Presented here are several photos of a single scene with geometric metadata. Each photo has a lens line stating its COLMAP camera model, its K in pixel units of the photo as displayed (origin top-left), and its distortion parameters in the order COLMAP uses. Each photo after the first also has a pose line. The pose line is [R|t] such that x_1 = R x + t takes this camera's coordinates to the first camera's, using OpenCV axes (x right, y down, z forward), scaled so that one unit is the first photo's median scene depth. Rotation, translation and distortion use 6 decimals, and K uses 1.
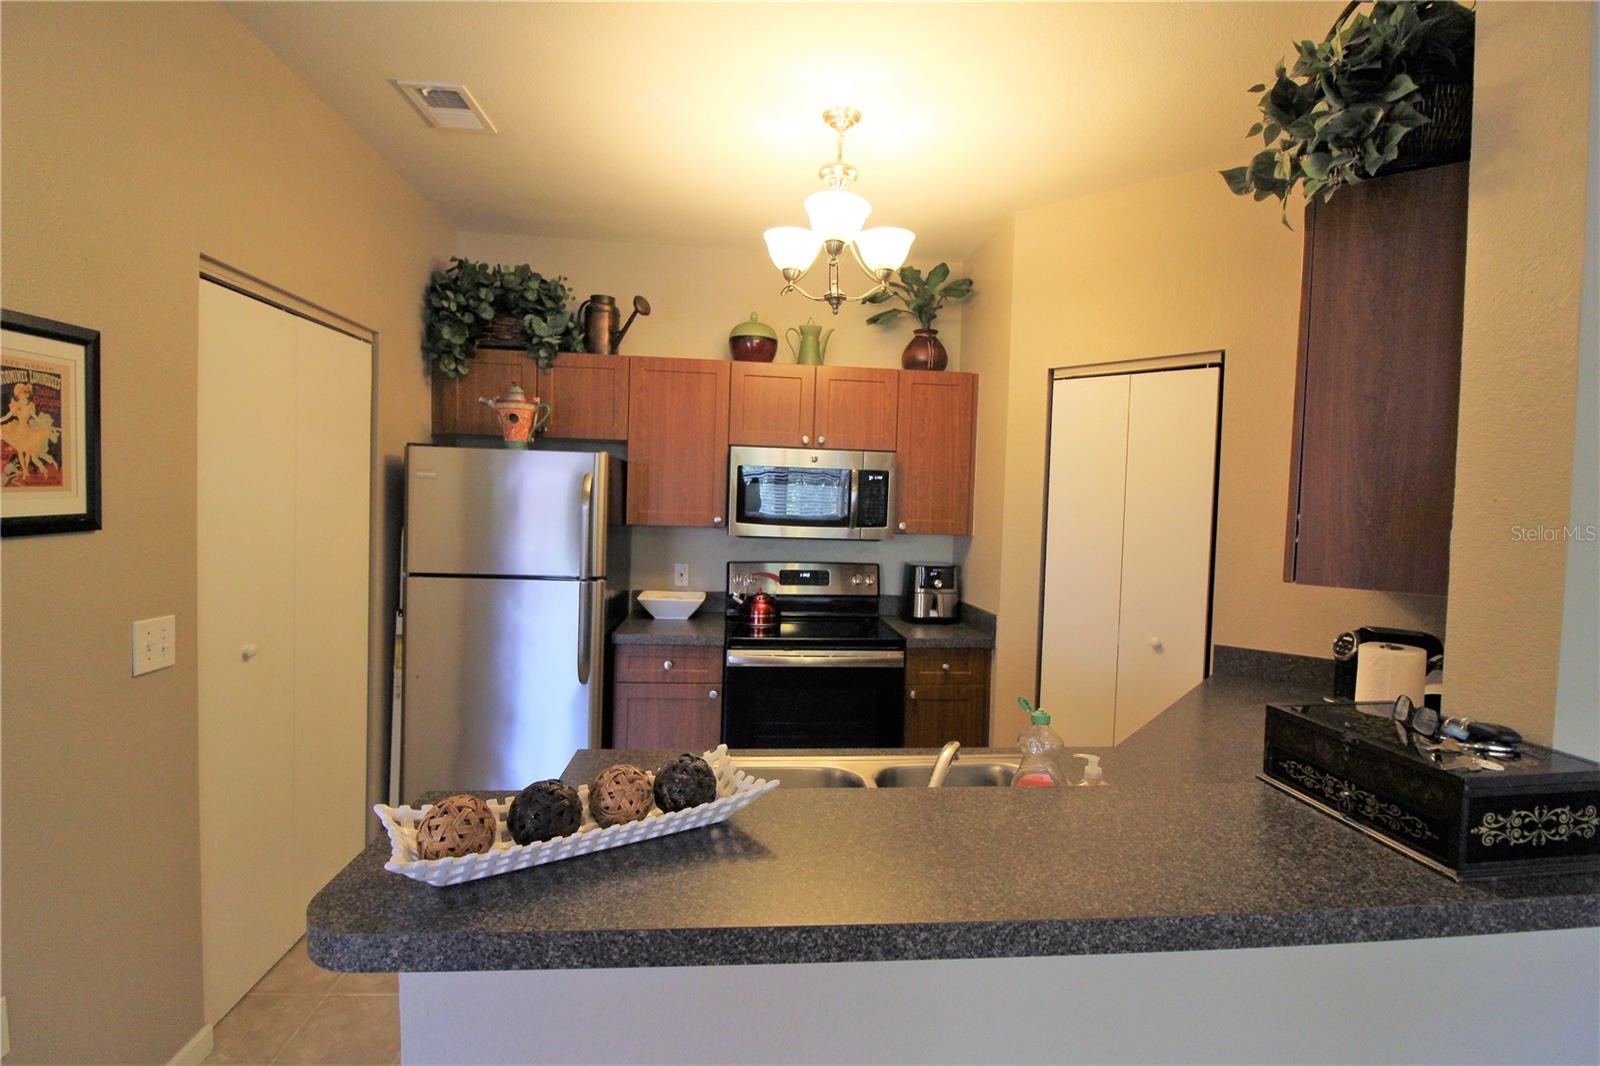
lens RADIAL K [[745.9, 0, 807.6], [0, 745.9, 520.7], [0, 0, 1]] dist [0.003723, -0.016199]
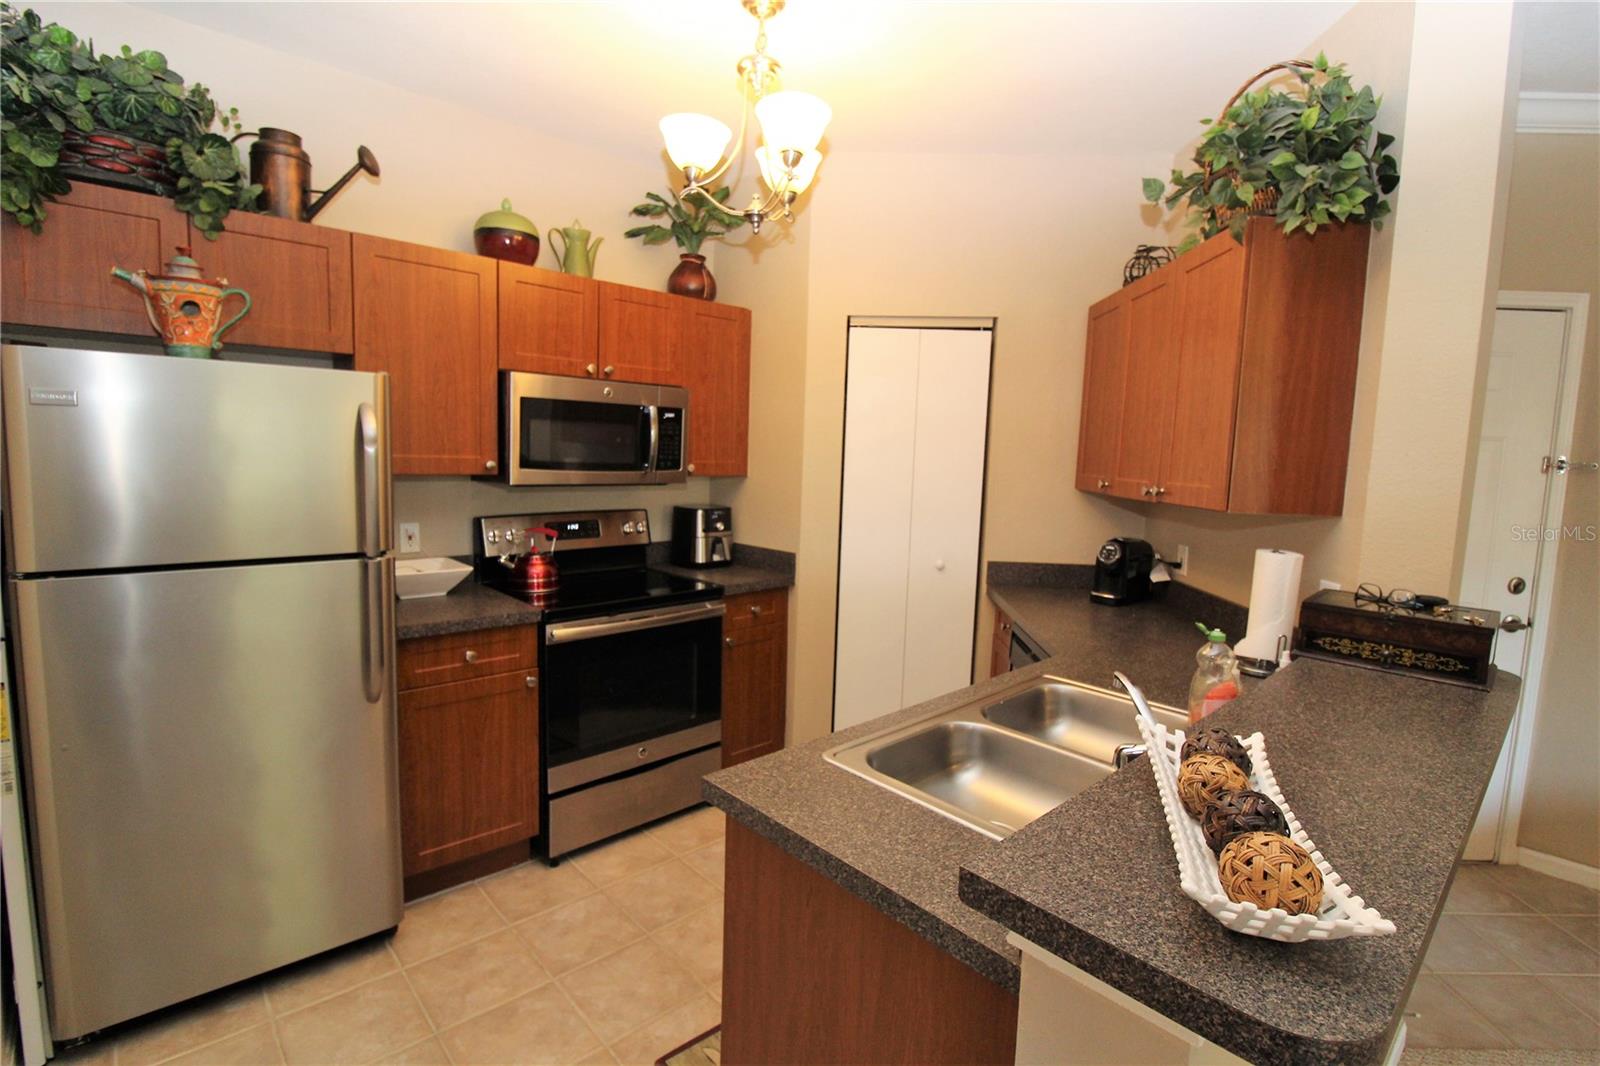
lens RADIAL K [[745.9, 0, 807.6], [0, 745.9, 520.7], [0, 0, 1]] dist [0.003723, -0.016199]
pose [[0.789406, -0.063785, 0.610549, -0.336649], [0.006909, 0.995447, 0.095064, -0.014885], [-0.613833, -0.070825, 0.786252, 0.170530]]
